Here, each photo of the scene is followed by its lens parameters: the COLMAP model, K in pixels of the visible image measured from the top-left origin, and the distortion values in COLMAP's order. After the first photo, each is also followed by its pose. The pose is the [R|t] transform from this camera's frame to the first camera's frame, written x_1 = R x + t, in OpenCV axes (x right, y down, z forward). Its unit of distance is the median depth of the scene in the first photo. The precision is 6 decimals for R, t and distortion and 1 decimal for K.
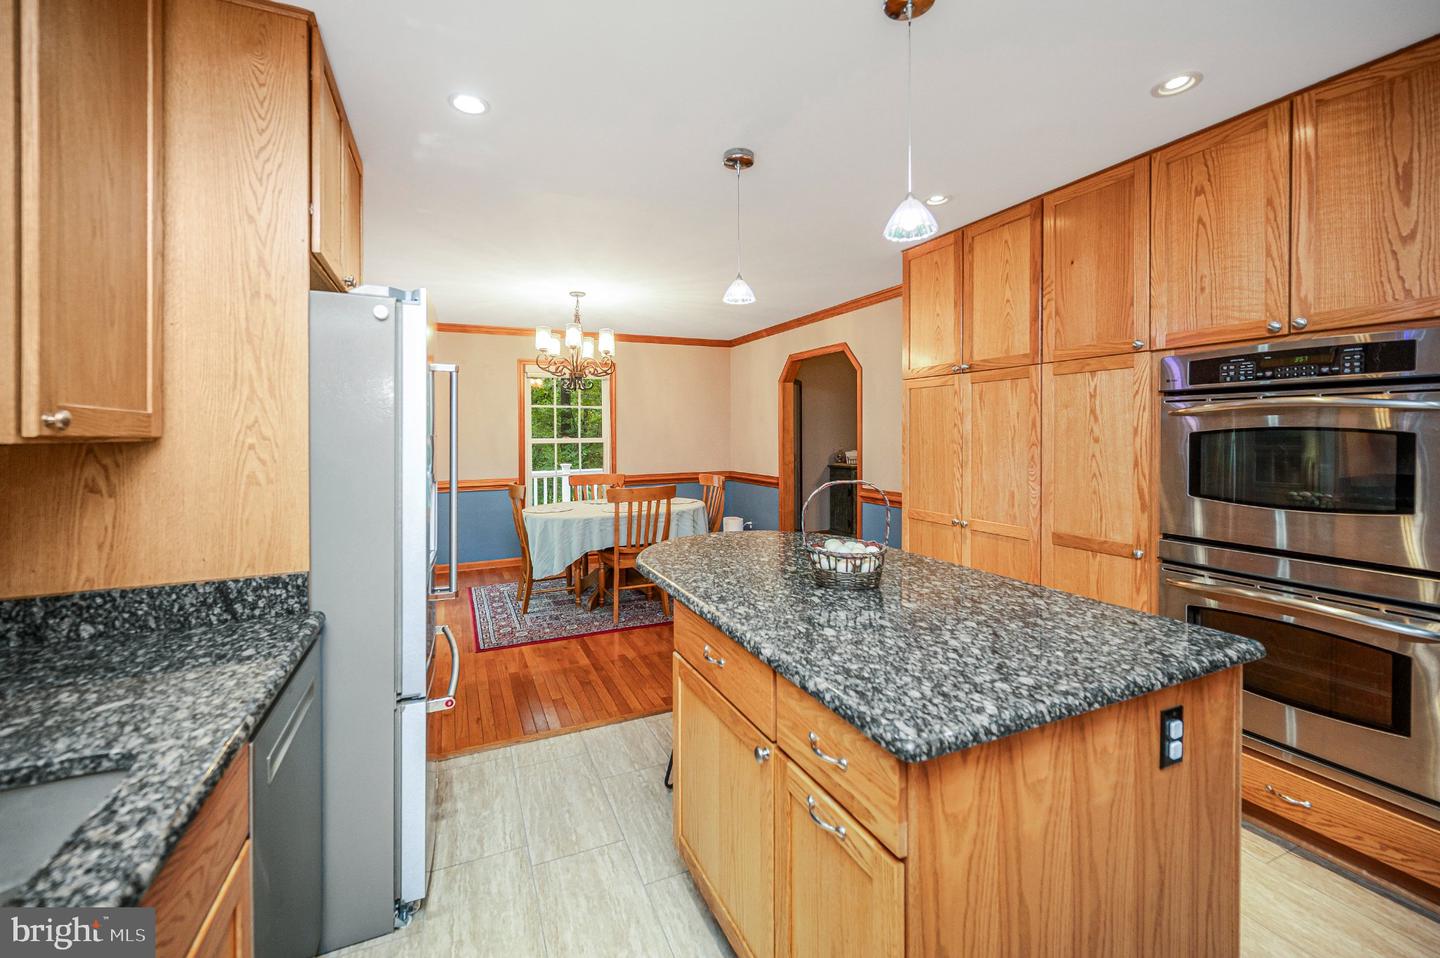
lens RADIAL K [[608.1, 0, 720.5], [0, 608.1, 426.0], [0, 0, 1]] dist [-0.001839, -0.000234]
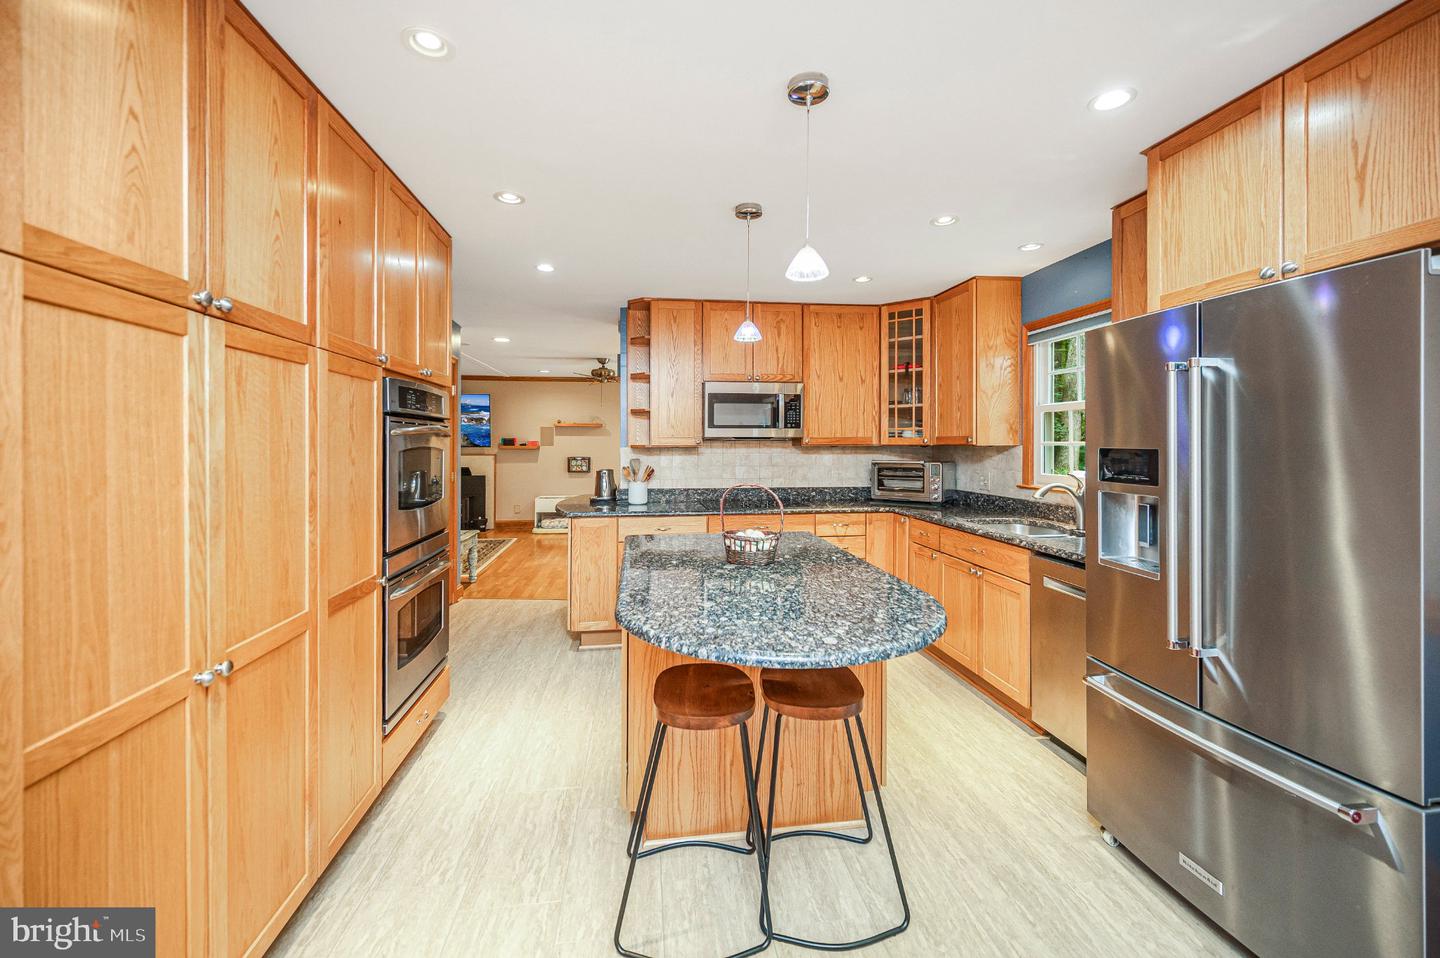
lens RADIAL K [[599.4, 0, 716.3], [0, 599.4, 447.9], [0, 0, 1]] dist [-0.001651, -0.000179]
pose [[-0.961511, -0.004531, 0.274731, -0.041189], [-0.005706, 0.999978, -0.003477, 0.001394], [-0.274709, -0.004910, -0.961515, 1.314109]]
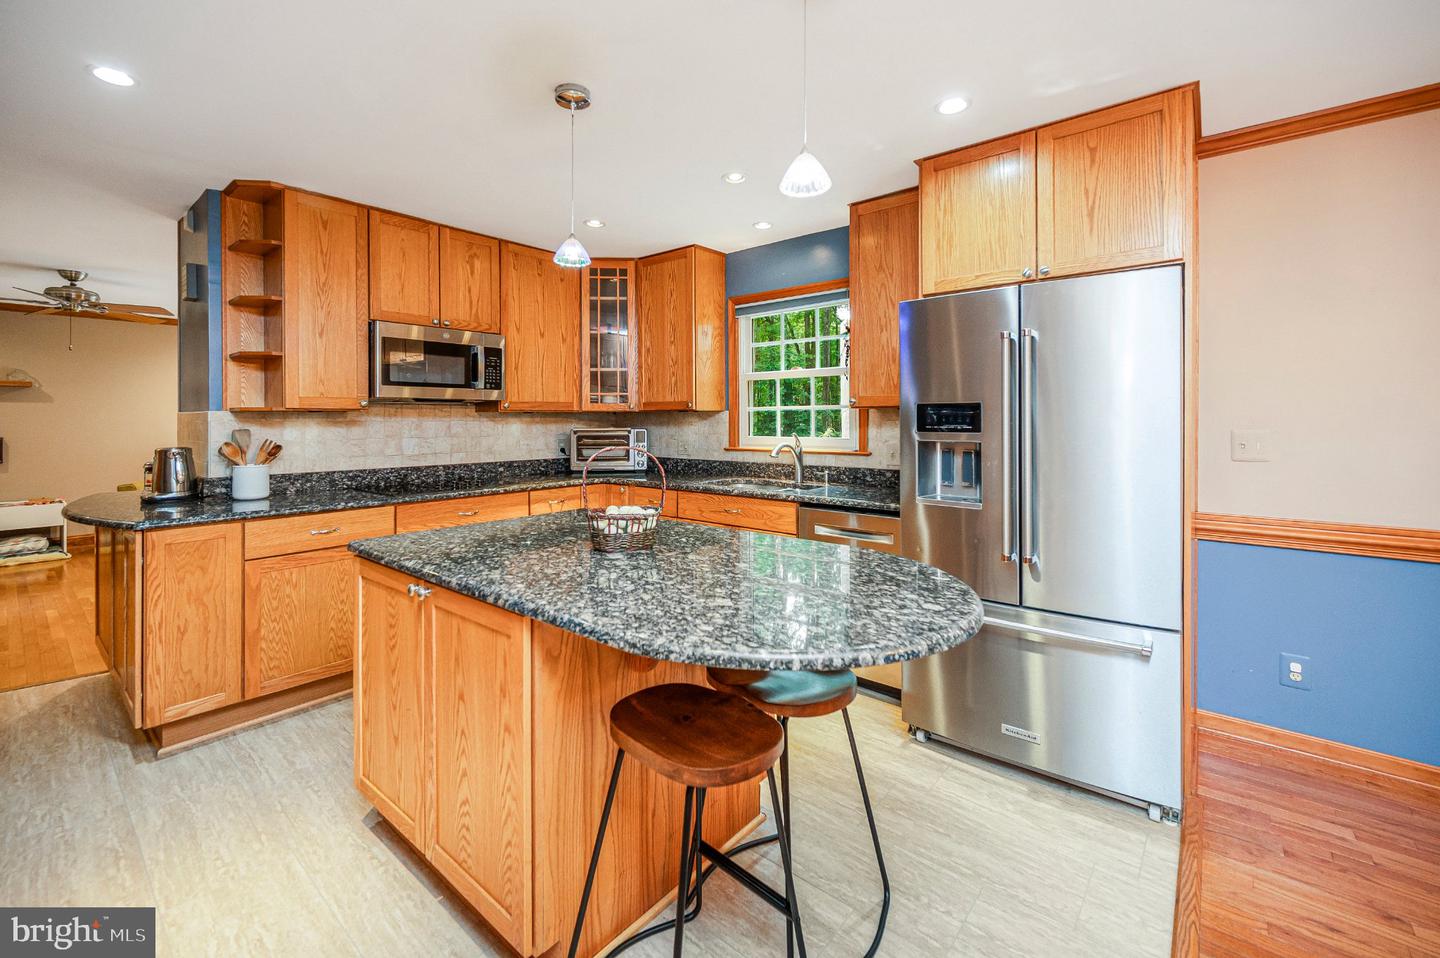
lens RADIAL K [[608.1, 0, 720.5], [0, 608.1, 426.0], [0, 0, 1]] dist [-0.001839, -0.000234]
pose [[-0.895039, 0.003621, -0.445974, 0.307600], [0.005898, 0.999976, -0.003717, 0.026823], [0.445950, -0.005957, -0.895038, 1.148101]]
